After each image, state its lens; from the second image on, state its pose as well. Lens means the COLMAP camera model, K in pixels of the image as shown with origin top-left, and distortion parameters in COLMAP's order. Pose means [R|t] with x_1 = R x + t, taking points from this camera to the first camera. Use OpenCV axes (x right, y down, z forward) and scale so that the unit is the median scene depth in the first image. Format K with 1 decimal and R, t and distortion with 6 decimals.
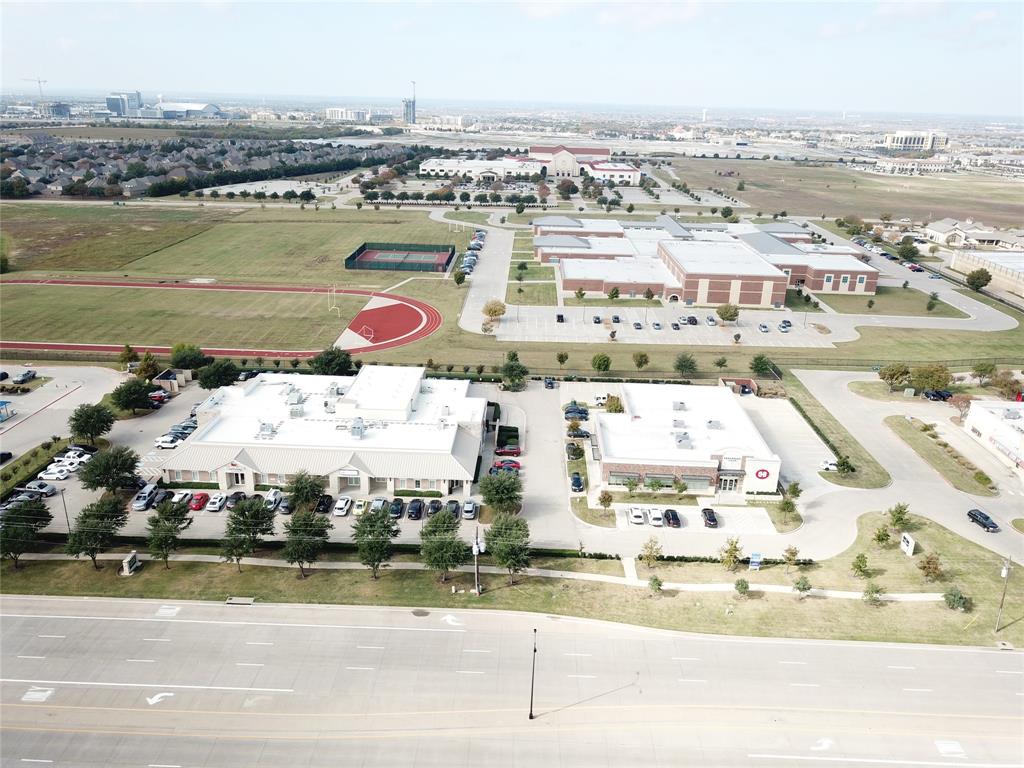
lens RADIAL K [[780.9, 0, 512.0], [0, 780.9, 384.0], [0, 0, 1]] dist [0.001290, -0.003864]
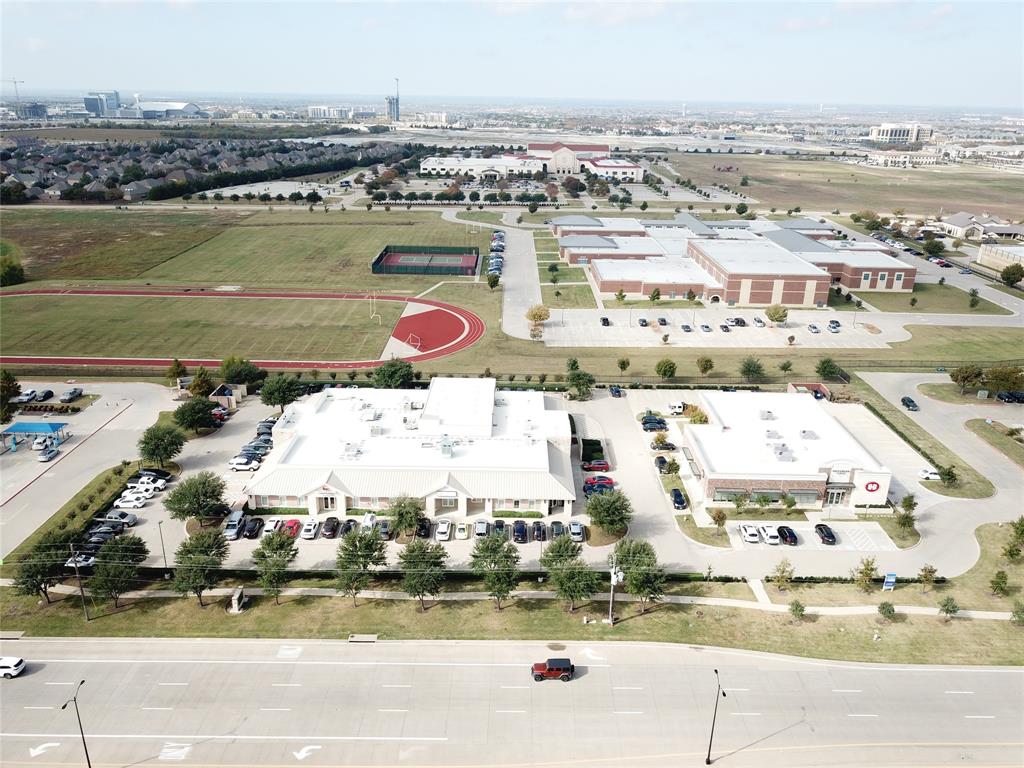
lens RADIAL K [[780.9, 0, 512.0], [0, 780.9, 384.0], [0, 0, 1]] dist [0.001290, -0.003864]
pose [[0.999596, -0.017893, 0.022071, -0.102153], [0.017789, 0.999830, 0.004887, -0.017286], [-0.022154, -0.004492, 0.999744, 0.030147]]
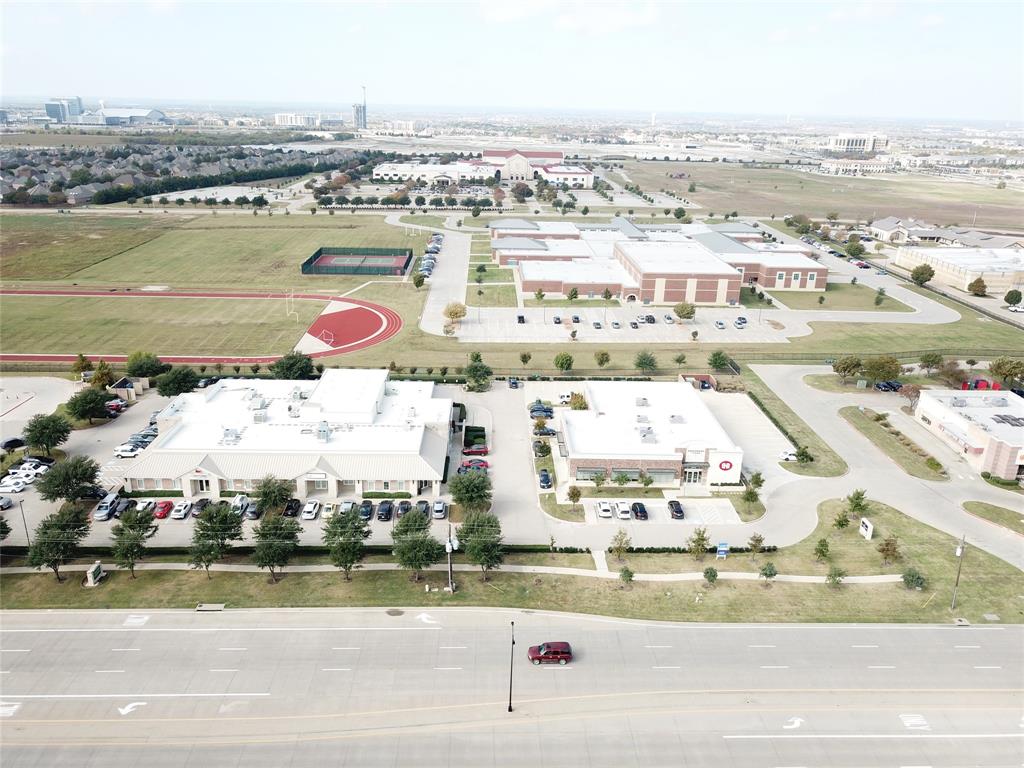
lens RADIAL K [[780.9, 0, 512.0], [0, 780.9, 384.0], [0, 0, 1]] dist [0.001290, -0.003864]
pose [[0.998235, -0.023010, 0.054755, -0.008517], [0.023309, 0.999717, -0.004814, 0.004943], [-0.054628, 0.006082, 0.998488, -0.004464]]
